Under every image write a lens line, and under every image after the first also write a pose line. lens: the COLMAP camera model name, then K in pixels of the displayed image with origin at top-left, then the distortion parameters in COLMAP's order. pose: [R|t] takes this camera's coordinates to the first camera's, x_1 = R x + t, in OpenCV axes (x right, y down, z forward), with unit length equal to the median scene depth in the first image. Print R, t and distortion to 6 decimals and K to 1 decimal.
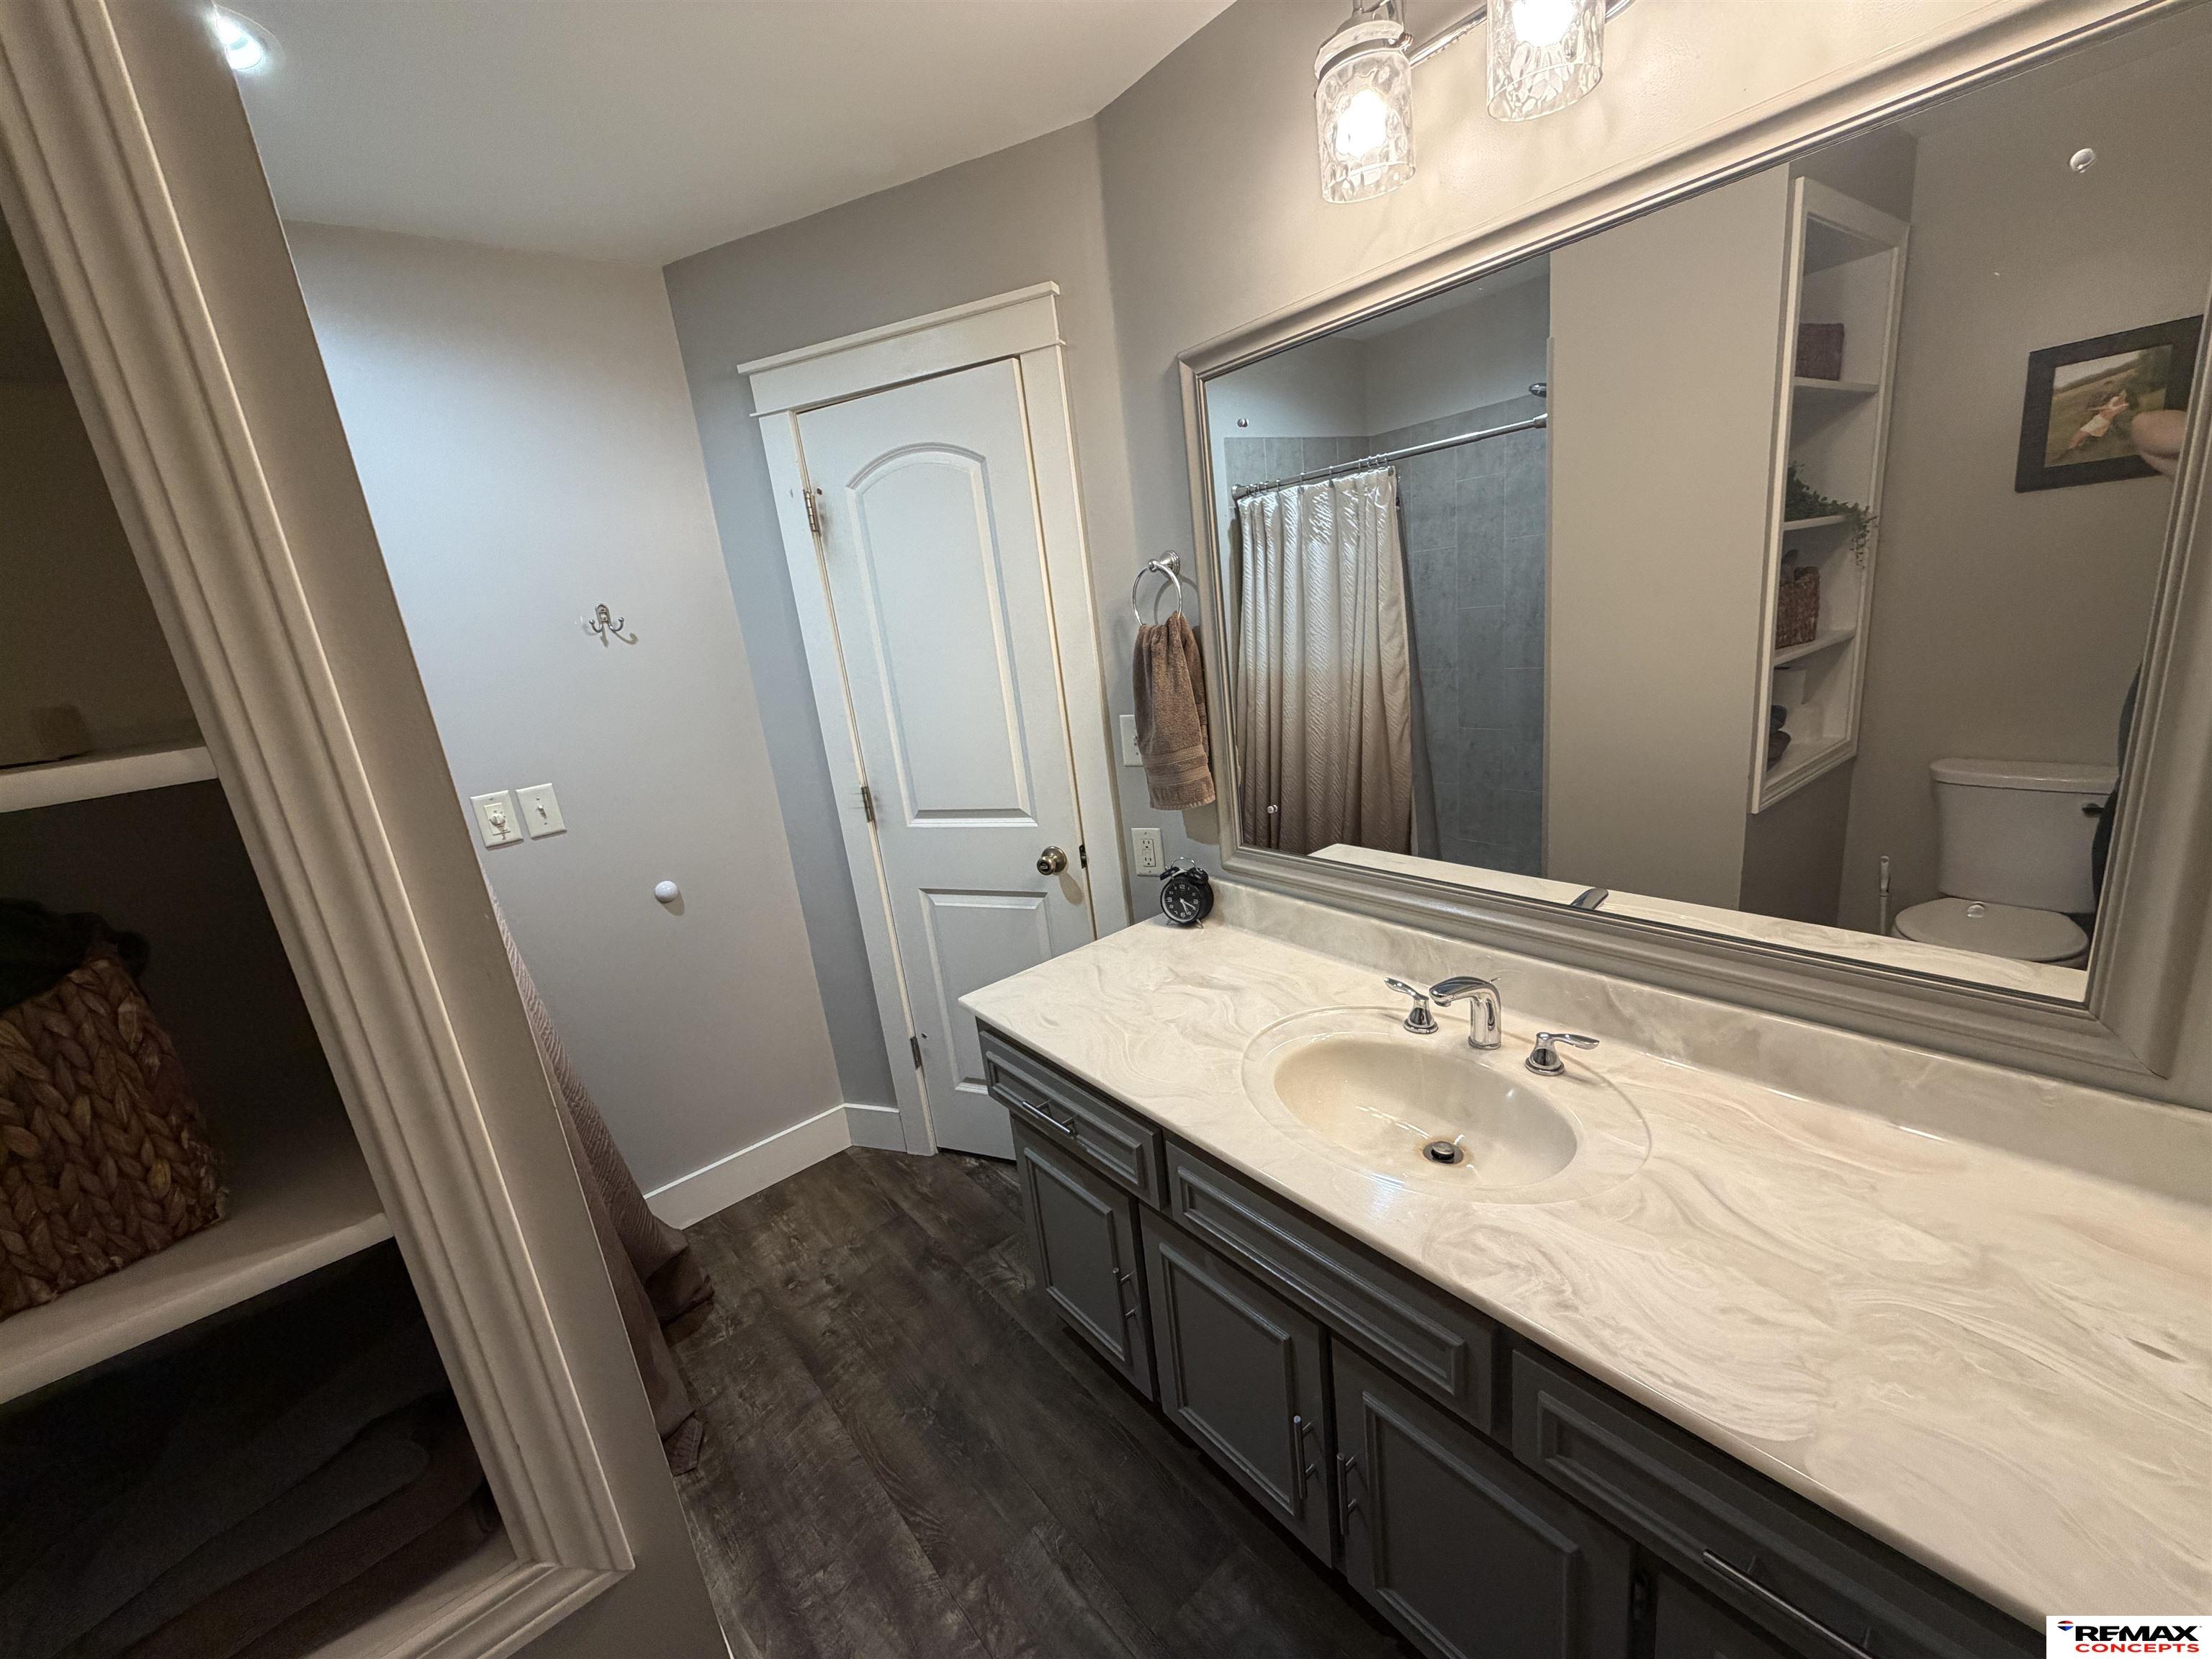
lens RADIAL K [[878.5, 0, 1106.0], [0, 878.5, 829.5], [0, 0, 1]] dist [0.000063, 0.000001]
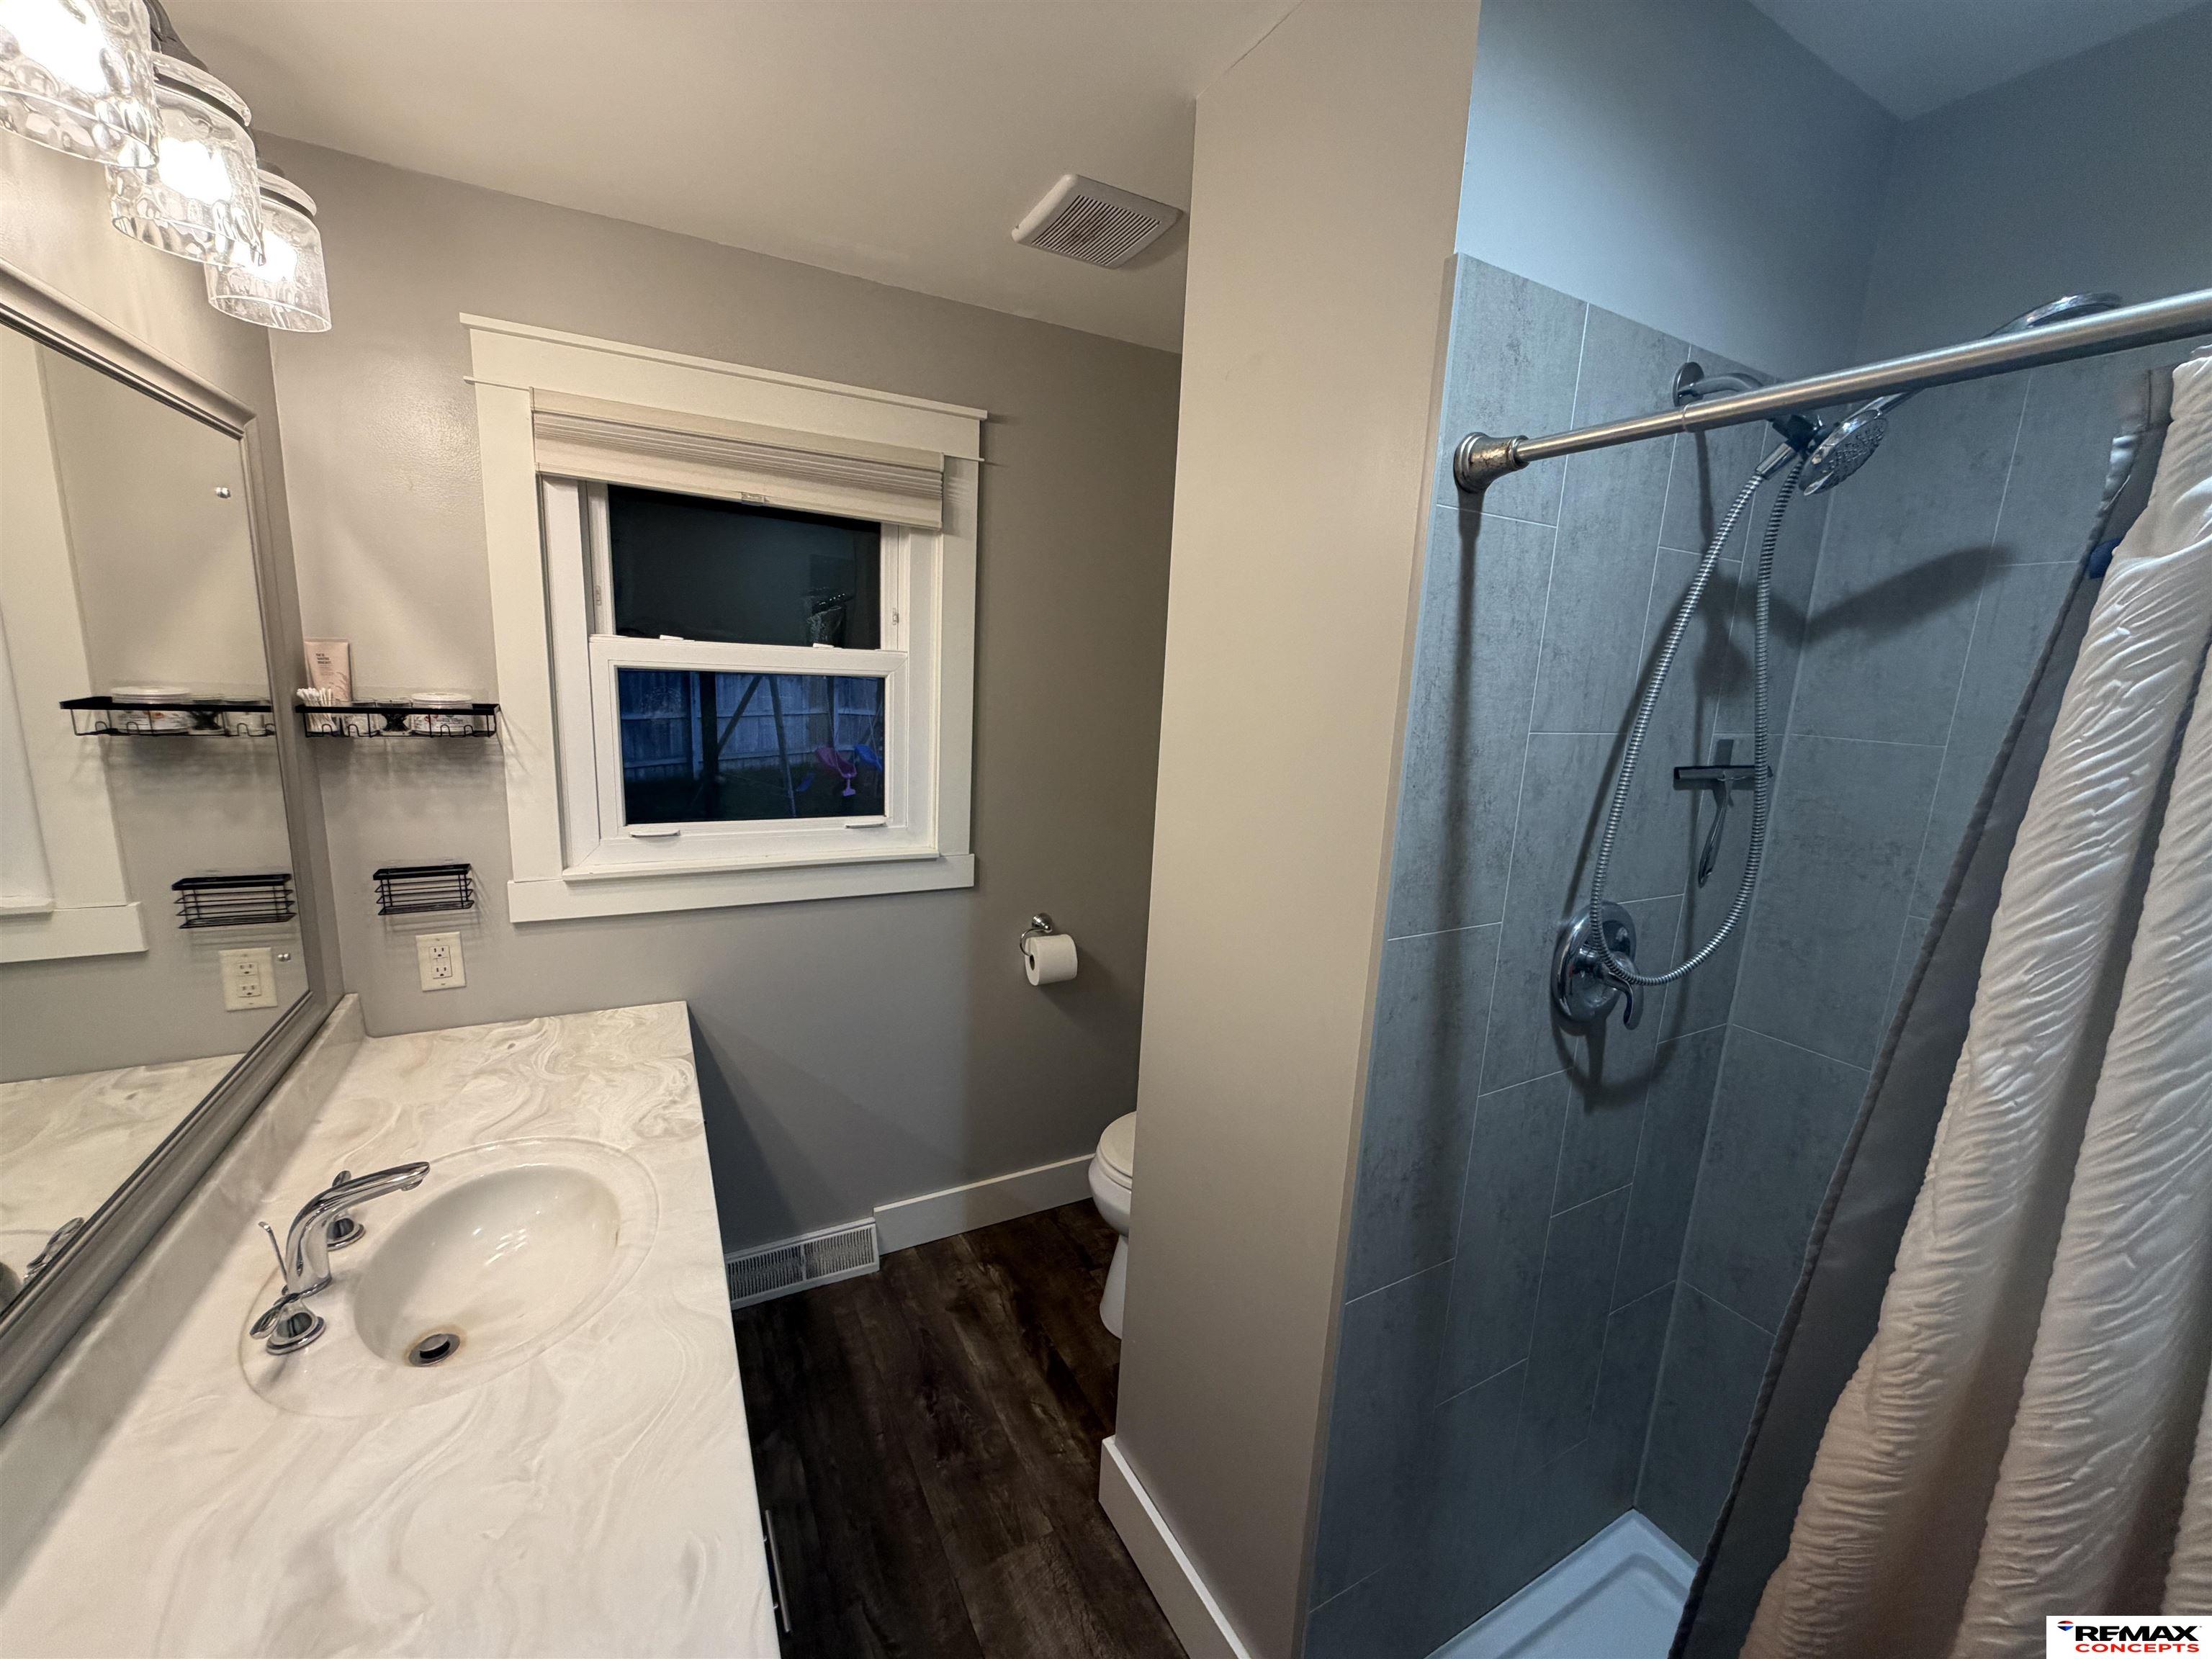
lens RADIAL K [[878.5, 0, 1106.0], [0, 878.5, 829.5], [0, 0, 1]] dist [0.000063, 0.000001]
pose [[-0.978891, 0.034578, 0.201437, -0.647595], [0.115352, 0.907078, 0.404850, -0.528668], [-0.168721, 0.419540, -0.891919, 1.962889]]
